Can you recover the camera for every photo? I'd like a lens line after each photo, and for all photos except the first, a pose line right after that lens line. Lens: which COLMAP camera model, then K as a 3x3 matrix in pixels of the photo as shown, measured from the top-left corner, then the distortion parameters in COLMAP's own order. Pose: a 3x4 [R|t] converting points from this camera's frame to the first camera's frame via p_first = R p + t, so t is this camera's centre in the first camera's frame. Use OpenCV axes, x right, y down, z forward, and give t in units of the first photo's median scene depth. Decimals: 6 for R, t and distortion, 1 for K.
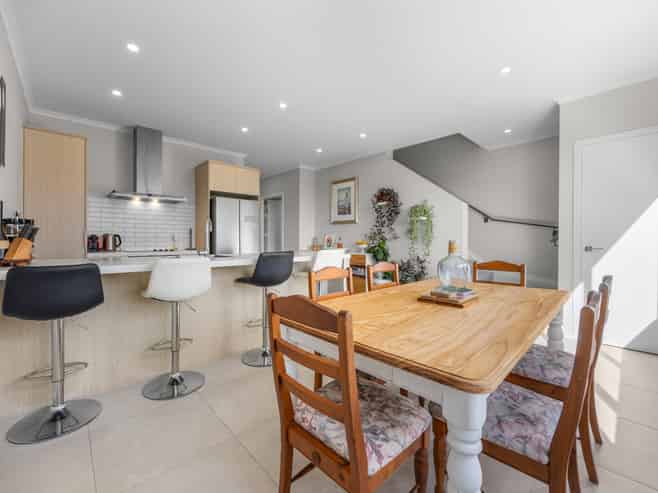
lens RADIAL K [[286.5, 0, 325.9], [0, 286.5, 242.7], [0, 0, 1]] dist [-0.001100, 0.000023]
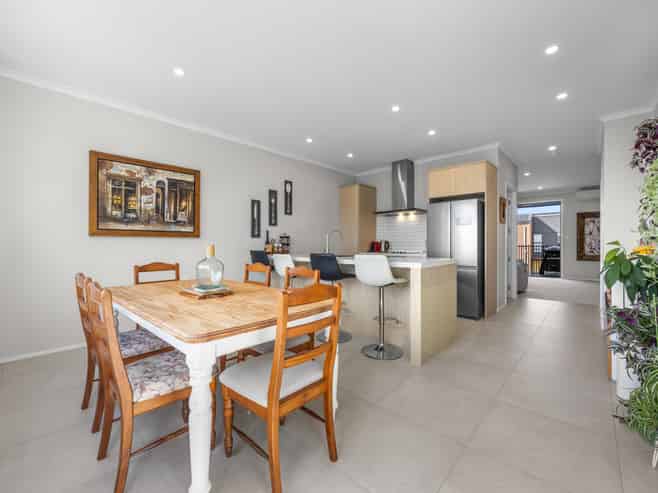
lens RADIAL K [[286.5, 0, 325.9], [0, 286.5, 242.7], [0, 0, 1]] dist [-0.001100, 0.000023]
pose [[0.063017, -0.011564, -0.997945, 0.602066], [-0.007806, 0.999897, -0.012080, 0.000367], [0.997982, 0.008552, 0.062920, 0.508695]]
